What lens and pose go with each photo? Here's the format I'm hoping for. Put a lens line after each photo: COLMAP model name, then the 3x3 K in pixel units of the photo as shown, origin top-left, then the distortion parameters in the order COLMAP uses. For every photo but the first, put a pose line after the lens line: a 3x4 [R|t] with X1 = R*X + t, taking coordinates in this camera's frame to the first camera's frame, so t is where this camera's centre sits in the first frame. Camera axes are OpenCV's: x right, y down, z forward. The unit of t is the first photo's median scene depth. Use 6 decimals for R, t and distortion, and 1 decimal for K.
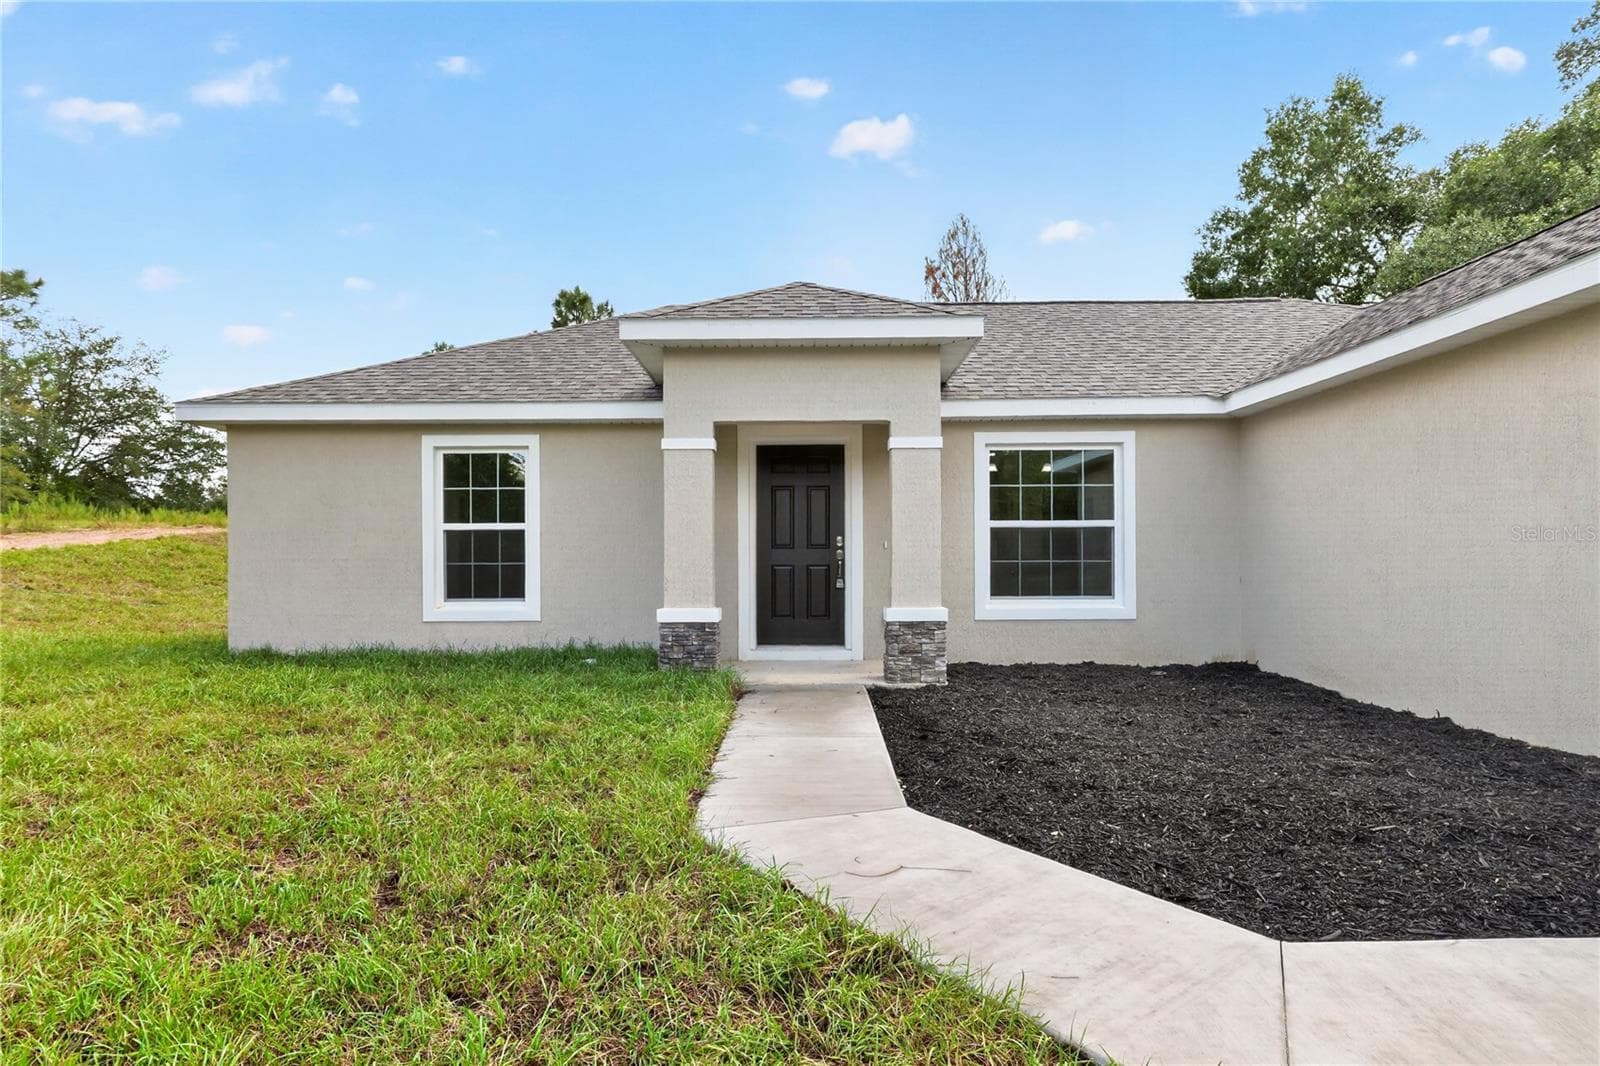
lens RADIAL K [[919.5, 0, 792.6], [0, 919.5, 558.9], [0, 0, 1]] dist [-0.000943, 0.000295]
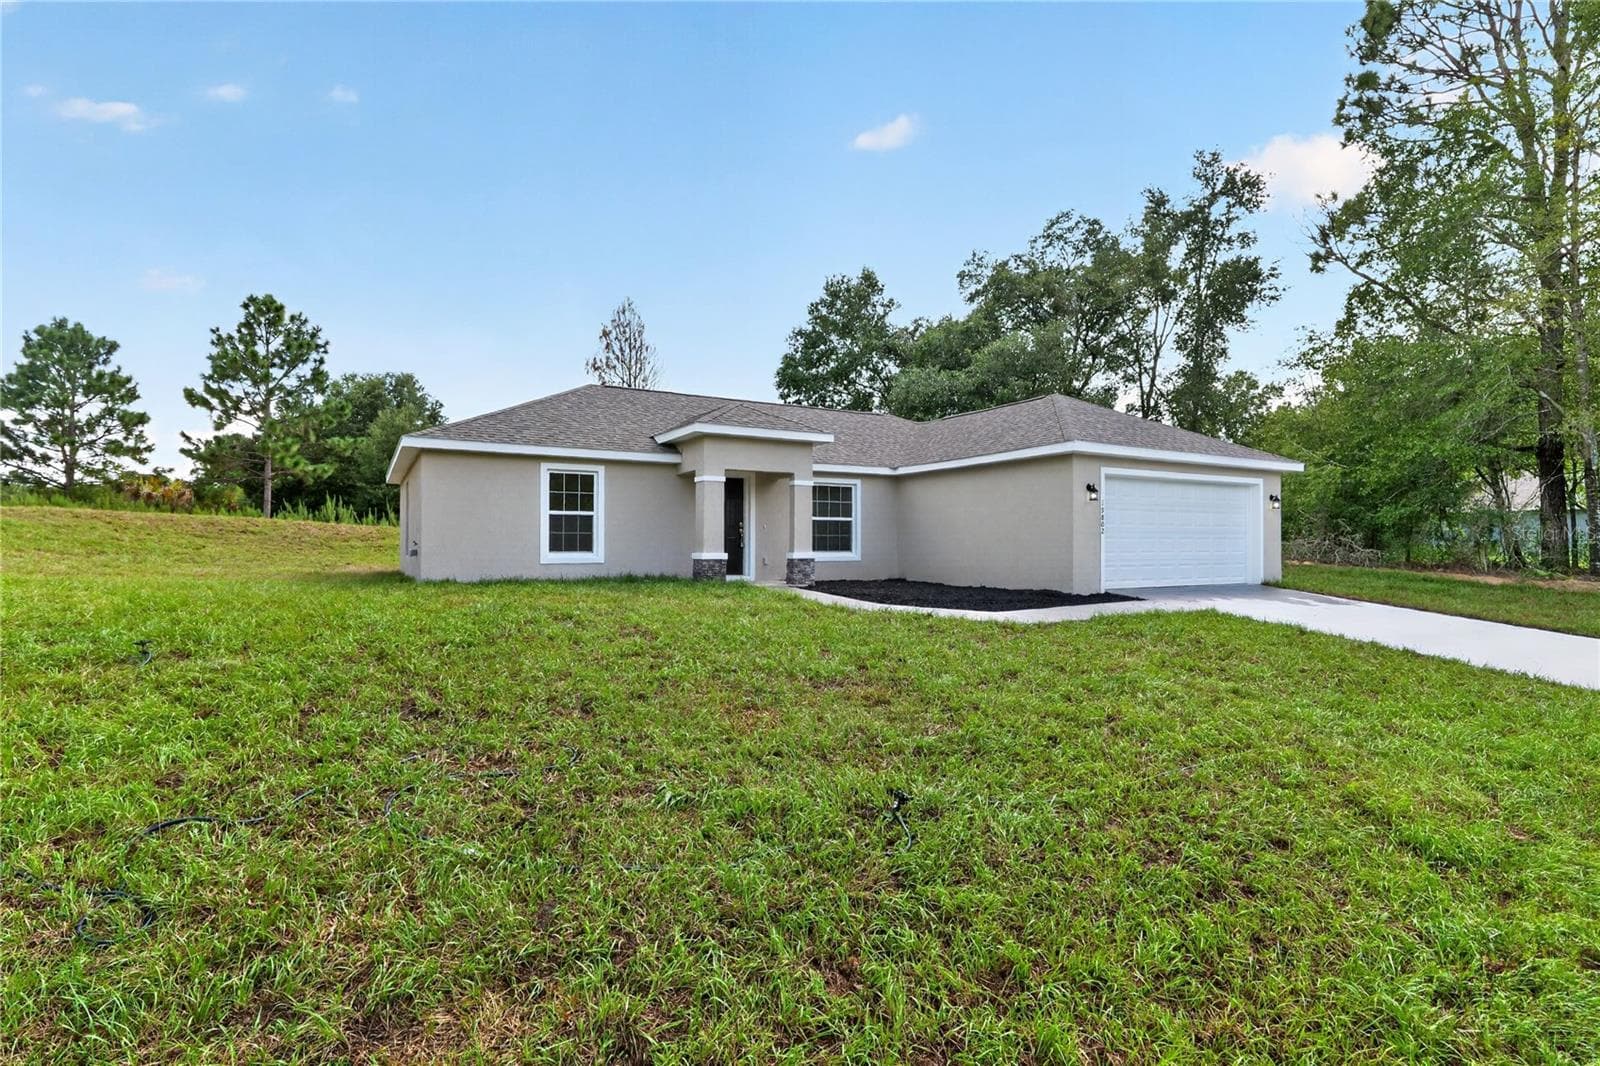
lens RADIAL K [[772.2, 0, 804.4], [0, 772.2, 532.1], [0, 0, 1]] dist [0.000027, -0.000080]
pose [[0.861736, 0.015670, 0.507114, -0.722331], [-0.004673, 0.999726, -0.022952, 0.037670], [-0.507335, 0.017409, 0.861573, -0.592883]]
